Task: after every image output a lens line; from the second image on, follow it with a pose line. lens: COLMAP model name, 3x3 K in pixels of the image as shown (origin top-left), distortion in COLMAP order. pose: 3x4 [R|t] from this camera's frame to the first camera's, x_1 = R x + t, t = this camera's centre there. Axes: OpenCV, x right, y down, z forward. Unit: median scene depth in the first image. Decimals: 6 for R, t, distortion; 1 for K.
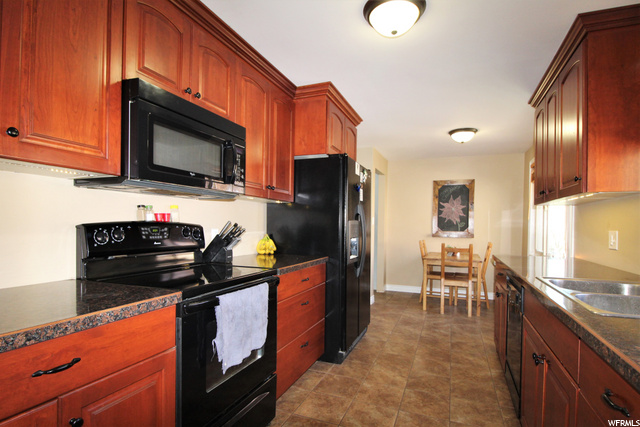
lens RADIAL K [[344.8, 0, 313.9], [0, 344.8, 218.1], [0, 0, 1]] dist [0.003708, 0.000718]
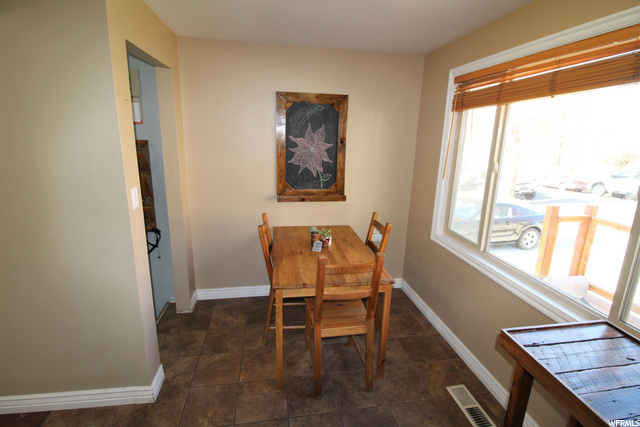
lens RADIAL K [[306.7, 0, 324.9], [0, 306.7, 208.9], [0, 0, 1]] dist [0.001558, -0.004242]
pose [[0.847934, -0.116765, 0.517082, 0.156396], [-0.020734, 0.967388, 0.252451, -0.057651], [-0.529696, -0.224783, 0.817860, 0.564384]]
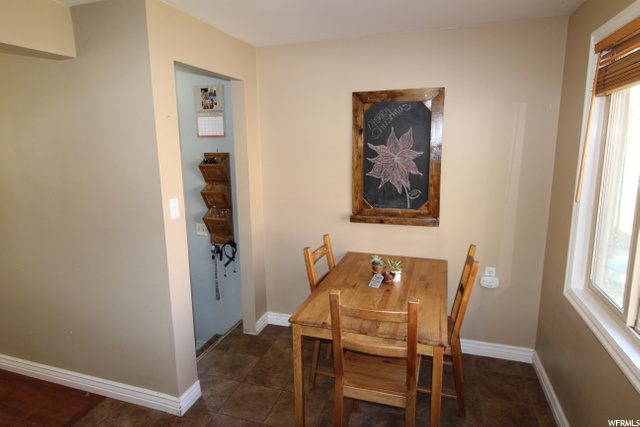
lens RADIAL K [[374.2, 0, 321.2], [0, 374.2, 208.8], [0, 0, 1]] dist [0.004939, 0.002464]
pose [[0.996403, -0.041518, 0.073873, 0.269665], [0.026528, 0.980762, 0.193397, -0.058100], [-0.080481, -0.190742, 0.978335, 0.526810]]
